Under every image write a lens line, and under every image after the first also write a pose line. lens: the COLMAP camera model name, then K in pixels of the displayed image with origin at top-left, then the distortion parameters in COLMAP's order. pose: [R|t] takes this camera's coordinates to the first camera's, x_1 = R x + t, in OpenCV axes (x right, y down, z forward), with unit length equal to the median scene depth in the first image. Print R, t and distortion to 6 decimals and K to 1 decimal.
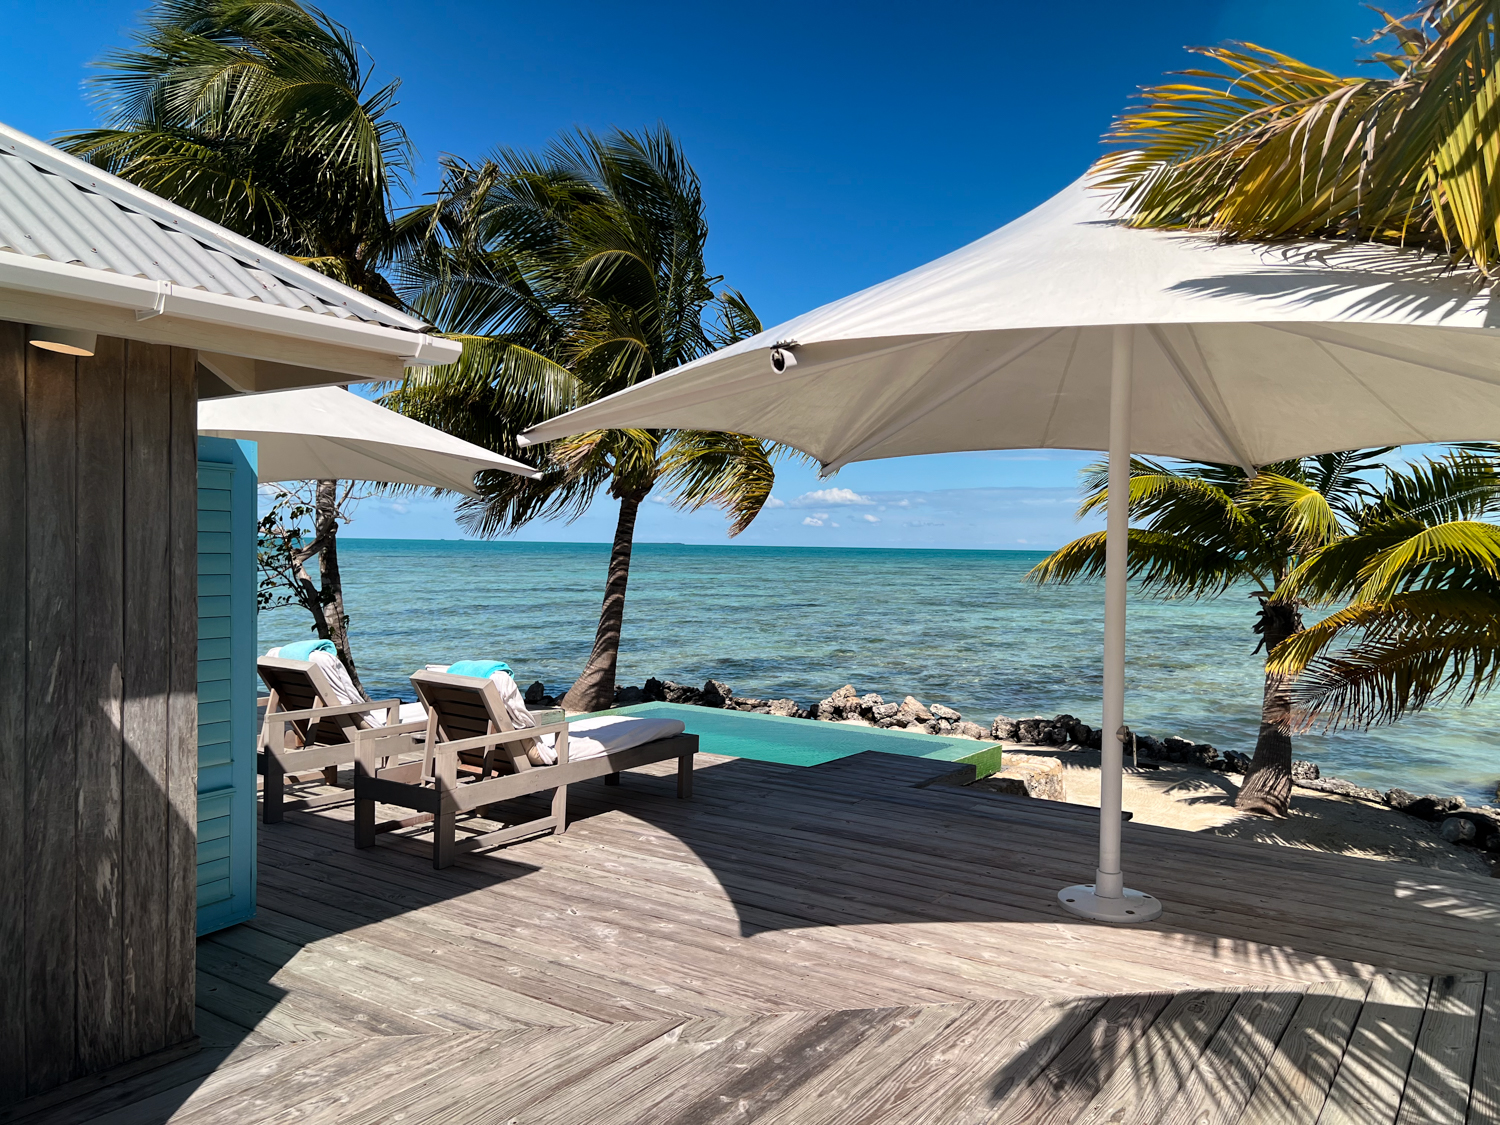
lens RADIAL K [[1133.1, 0, 750.0], [0, 1133.1, 562.5], [0, 0, 1]] dist [0.038783, -0.055629]
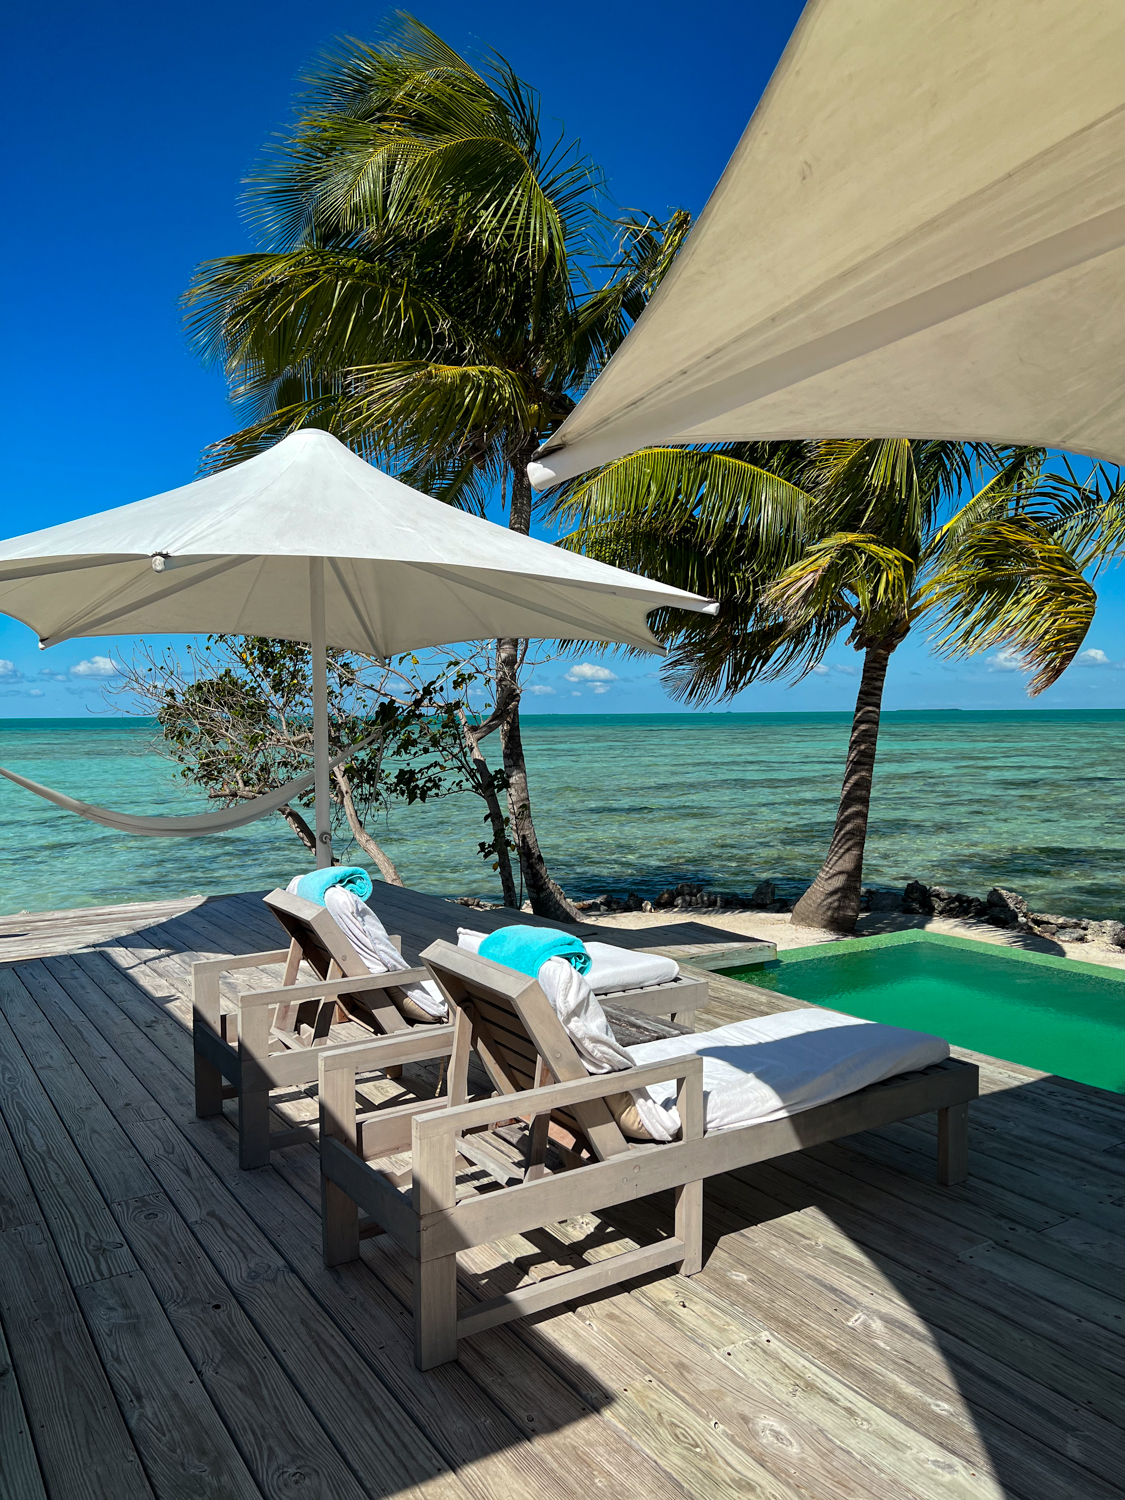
lens RADIAL K [[1133.1, 0, 562.5], [0, 1133.1, 750.0], [0, 0, 1]] dist [0.038783, -0.055629]
pose [[0.922916, -0.012127, -0.384811, -0.011051], [0.017779, 0.999780, 0.011133, -0.001410], [0.384592, -0.017116, 0.922928, 0.264798]]
